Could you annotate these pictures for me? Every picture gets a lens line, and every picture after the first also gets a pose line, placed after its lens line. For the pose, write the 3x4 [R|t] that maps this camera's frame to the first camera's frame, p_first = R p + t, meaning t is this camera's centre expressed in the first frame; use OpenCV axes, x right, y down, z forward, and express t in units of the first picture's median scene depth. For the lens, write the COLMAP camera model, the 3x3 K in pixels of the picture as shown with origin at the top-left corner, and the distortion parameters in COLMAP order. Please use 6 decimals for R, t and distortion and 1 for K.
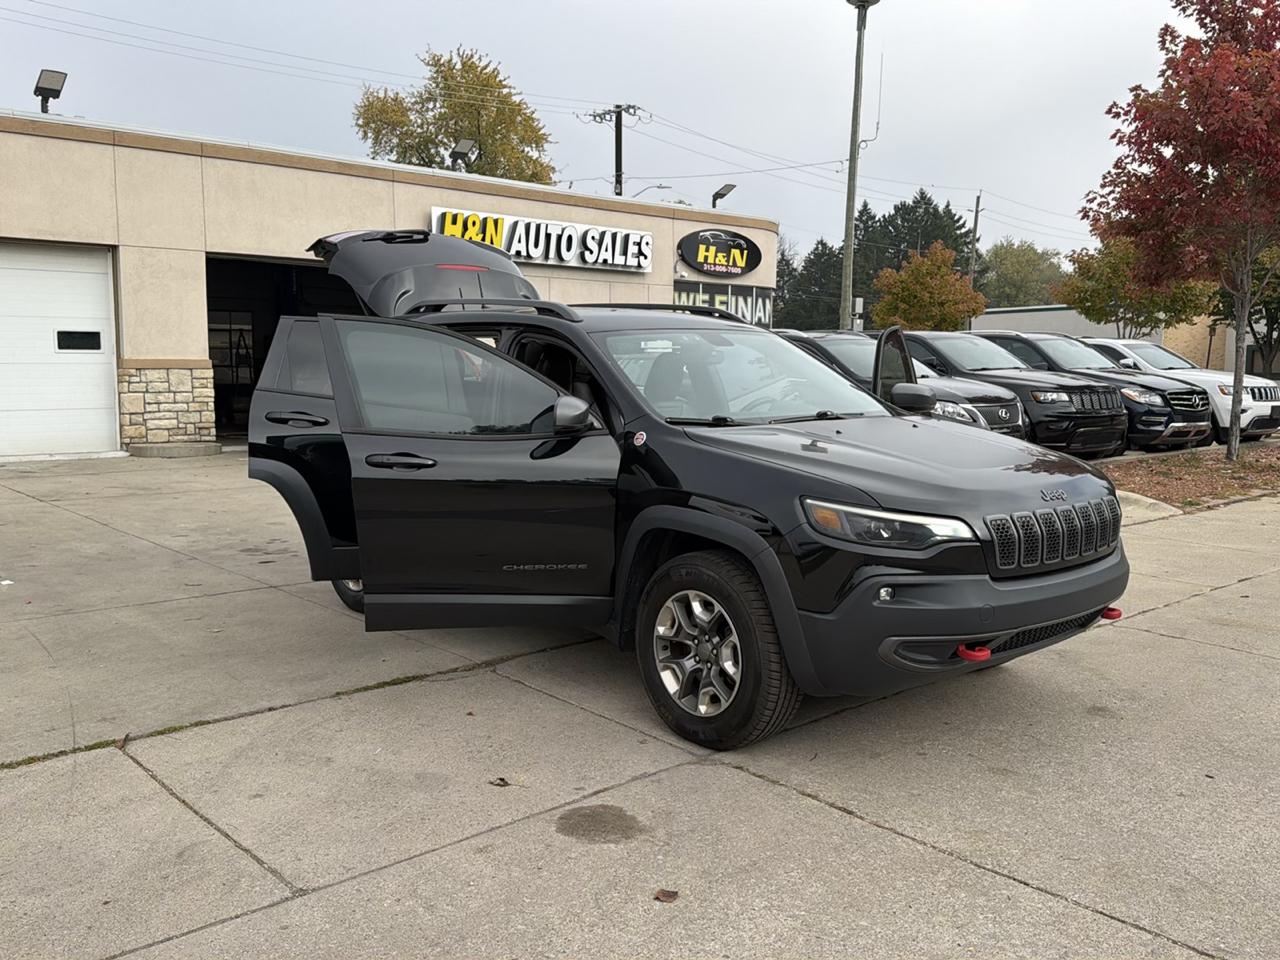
lens RADIAL K [[1138.5, 0, 639.2], [0, 1138.5, 475.2], [0, 0, 1]] dist [0.060140, -0.093550]
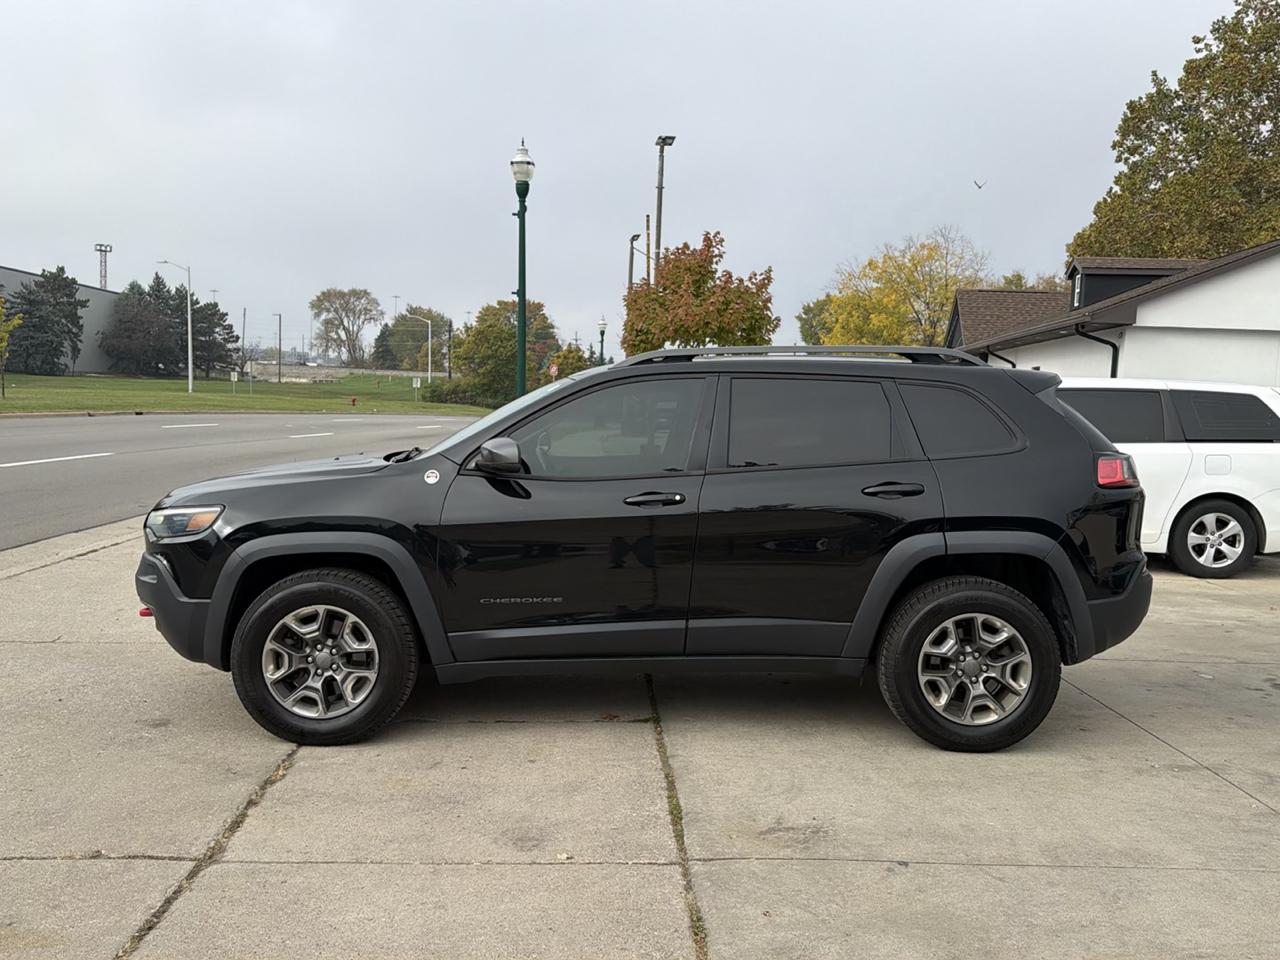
lens RADIAL K [[1138.5, 0, 648.6], [0, 1138.5, 475.7], [0, 0, 1]] dist [0.060140, -0.093550]
pose [[-0.637133, 0.029195, -0.770201, 0.581185], [-0.115365, 0.984413, 0.132748, -0.134774], [0.762071, 0.173432, -0.623834, 1.238067]]
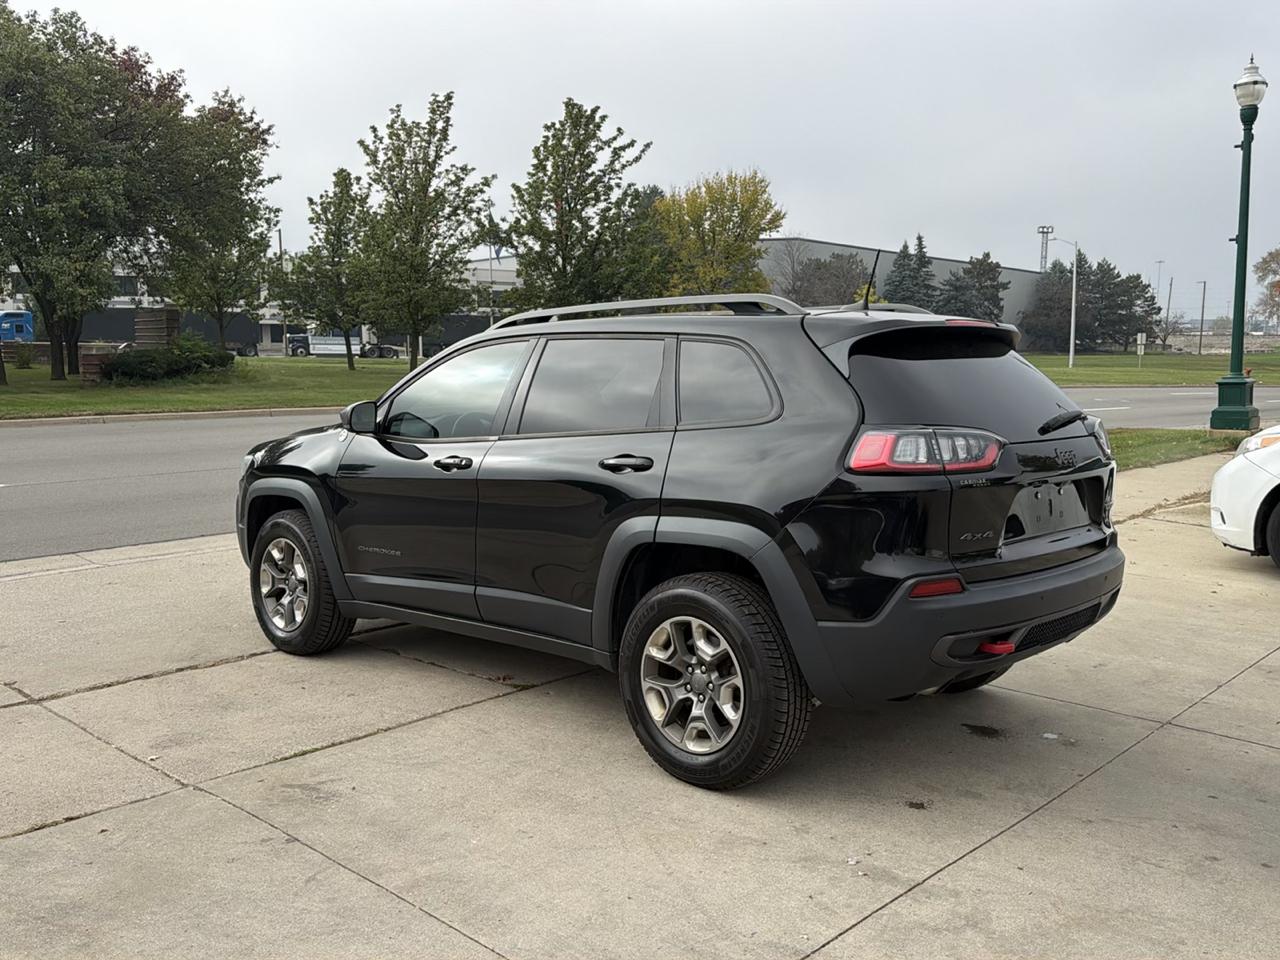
lens RADIAL K [[1138.5, 0, 639.2], [0, 1138.5, 487.2], [0, 0, 1]] dist [0.060140, -0.093550]
pose [[-0.995424, 0.001960, -0.095538, 0.046596], [-0.019073, 0.975596, 0.218742, -0.166919], [0.093636, 0.219563, -0.971094, 1.482458]]
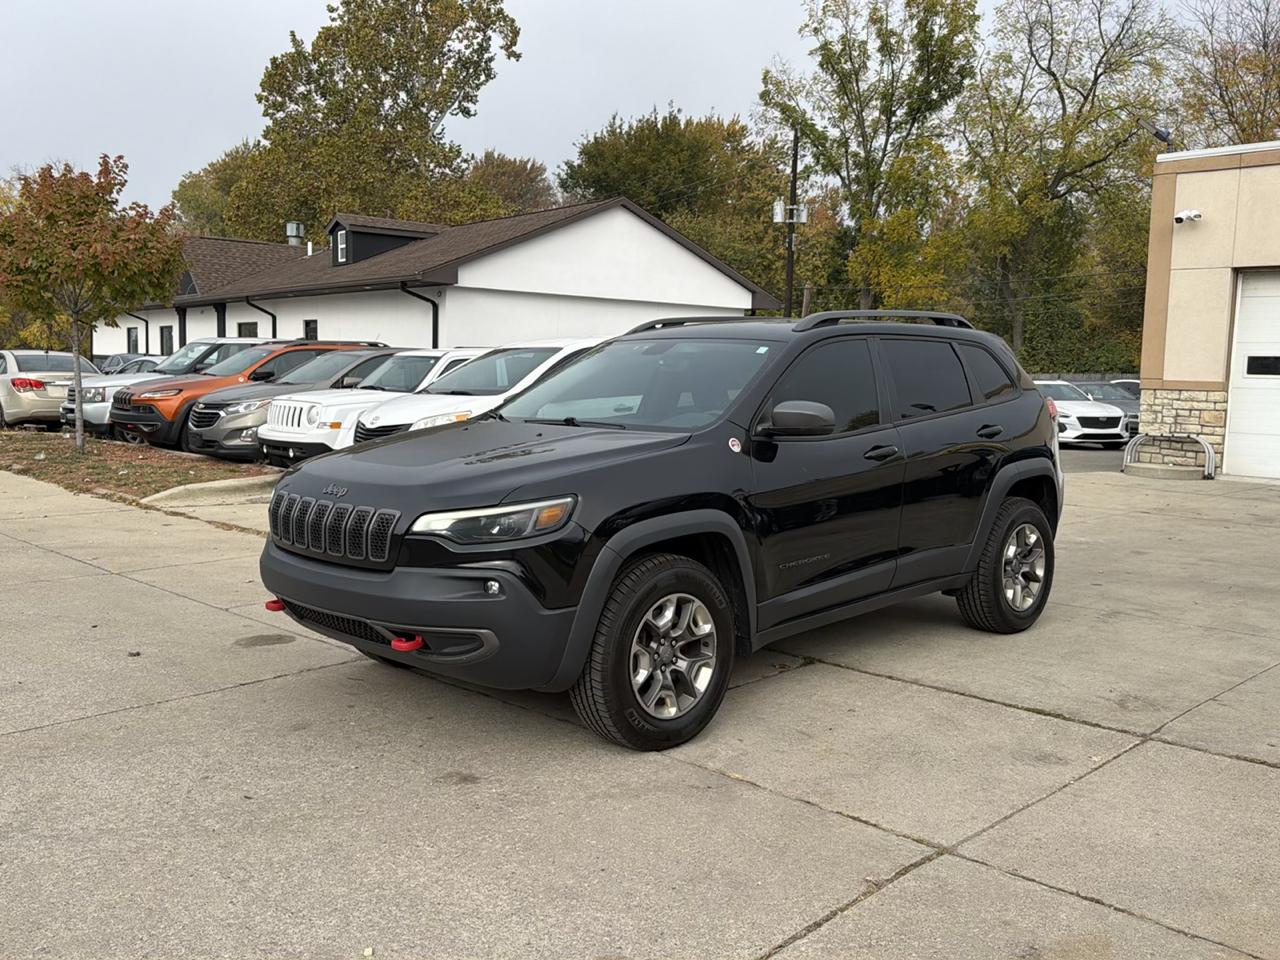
lens RADIAL K [[1138.5, 0, 653.4], [0, 1138.5, 478.9], [0, 0, 1]] dist [0.060140, -0.093550]
pose [[0.076878, 0.090136, -0.992958, 0.765508], [-0.126021, 0.988797, 0.080001, -0.059687], [0.989044, 0.118983, 0.087375, 0.652497]]
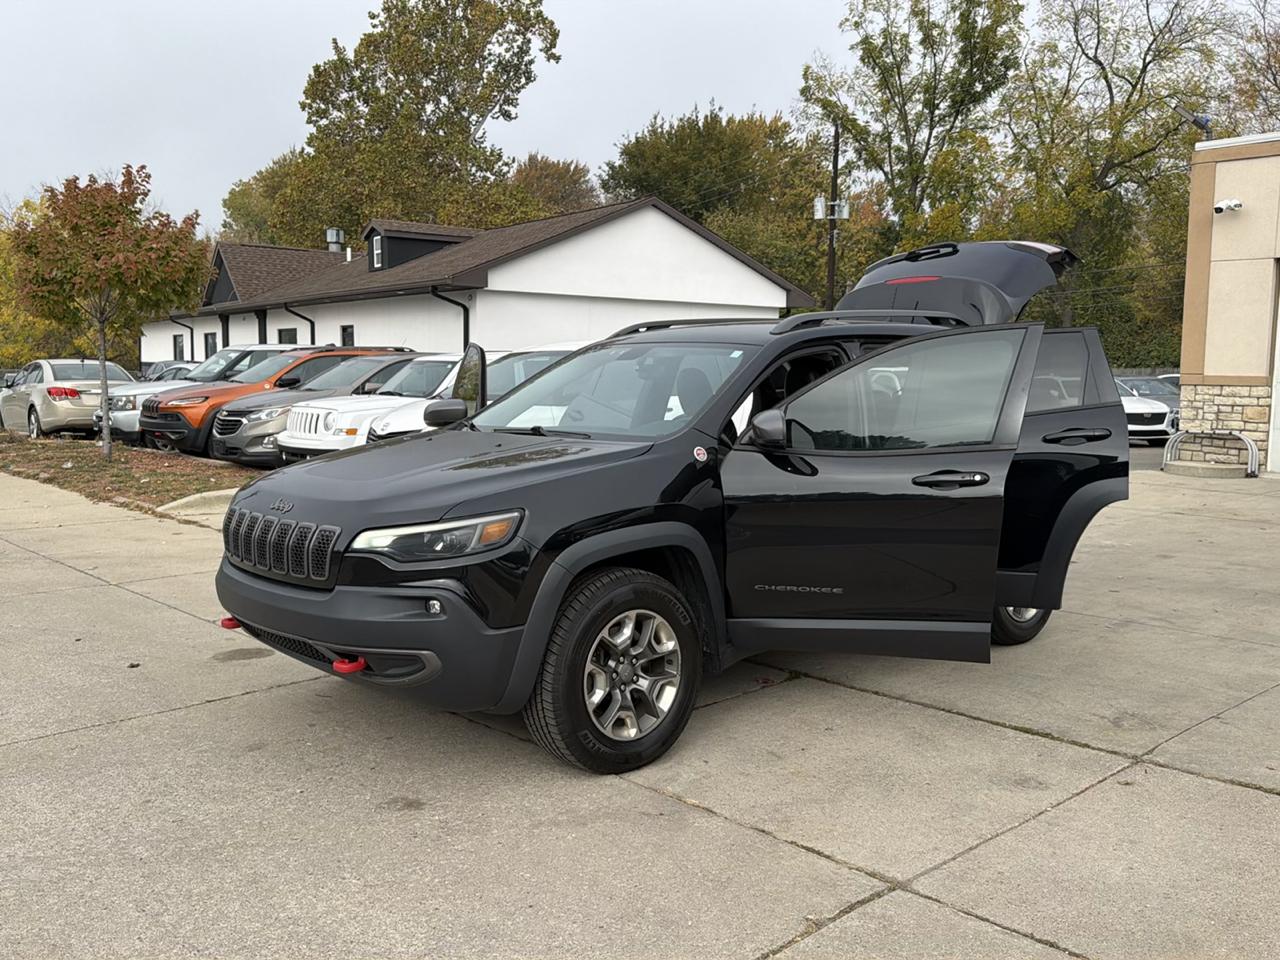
lens RADIAL K [[1138.5, 0, 653.1], [0, 1138.5, 481.3], [0, 0, 1]] dist [0.060140, -0.093550]
pose [[0.035142, 0.092008, -0.995138, 0.745708], [-0.114138, 0.989607, 0.087466, -0.068880], [0.992843, 0.110509, 0.045279, 0.697171]]
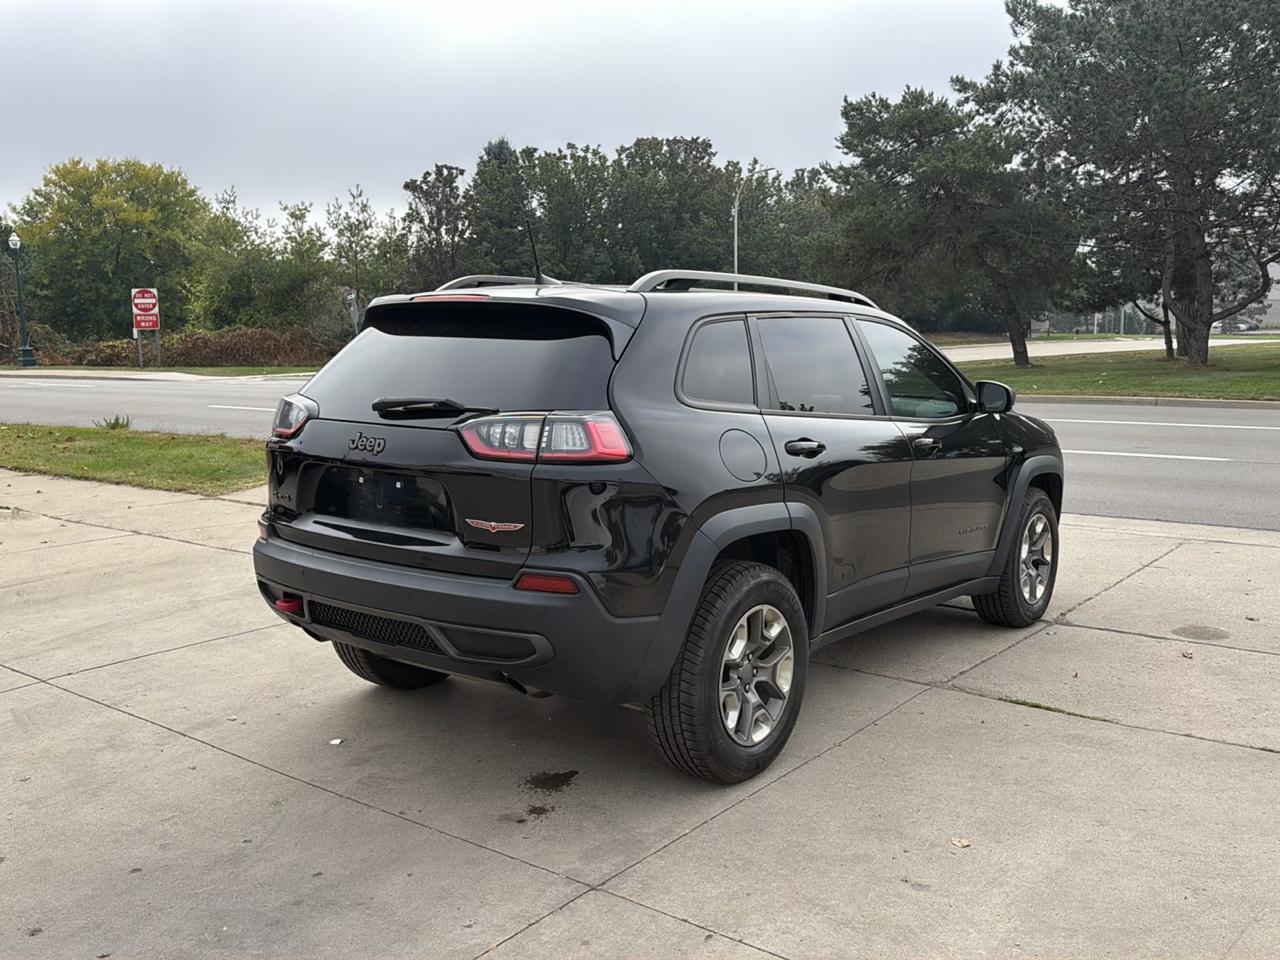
lens RADIAL K [[1138.5, 0, 642.5], [0, 1138.5, 472.2], [0, 0, 1]] dist [0.060140, -0.093550]
pose [[-0.199834, -0.121579, 0.972258, -0.684017], [0.102869, 0.984185, 0.144214, -0.114305], [-0.974415, 0.128834, -0.184167, 0.969639]]
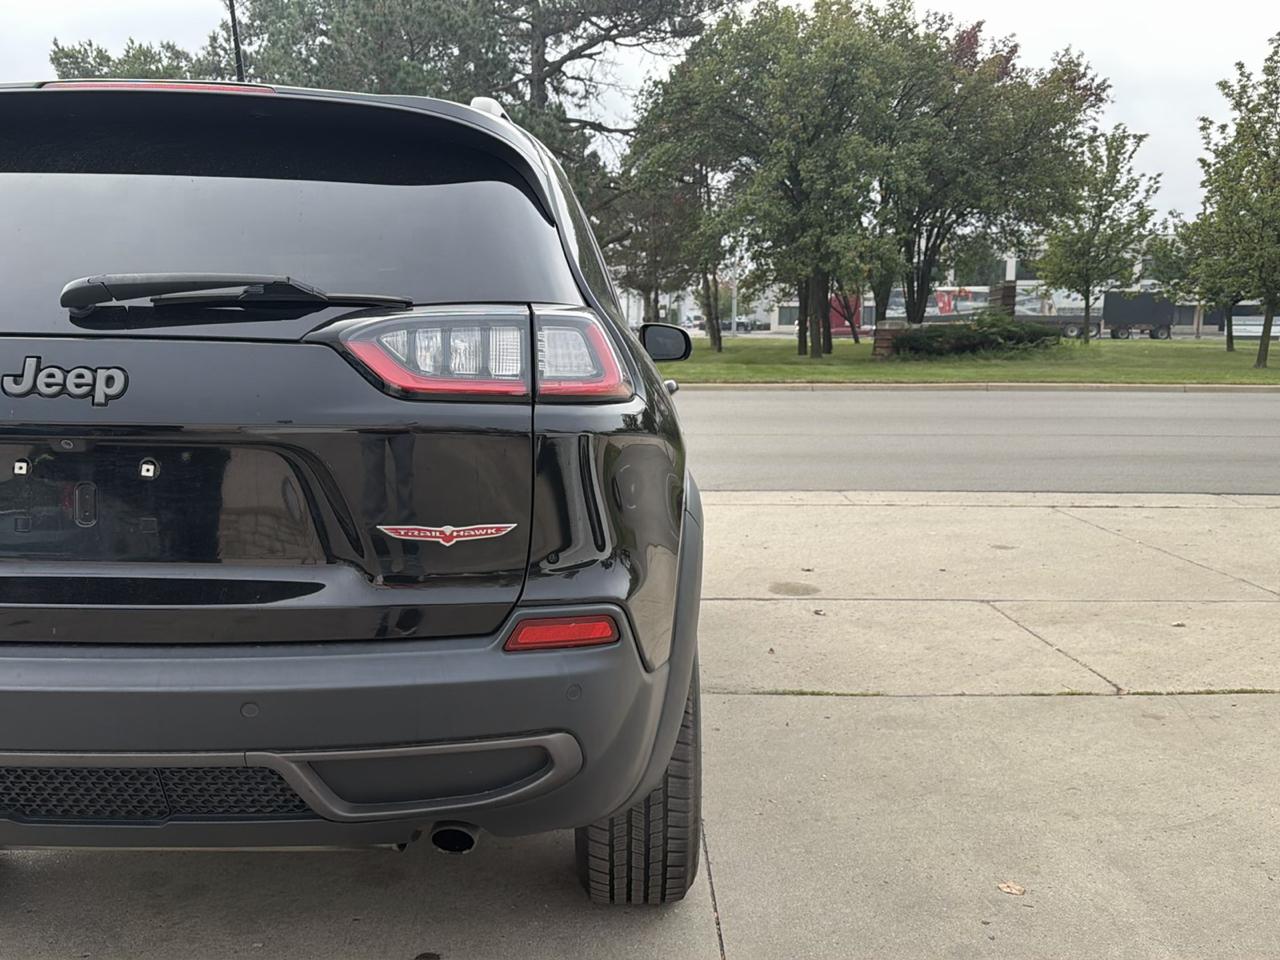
lens RADIAL K [[1138.5, 0, 636.2], [0, 1138.5, 484.2], [0, 0, 1]] dist [0.060140, -0.093550]
pose [[-0.765593, -0.095715, 0.636166, -0.409658], [0.054559, 0.975647, 0.212451, -0.089453], [-0.641008, 0.197359, -0.741726, 1.084588]]
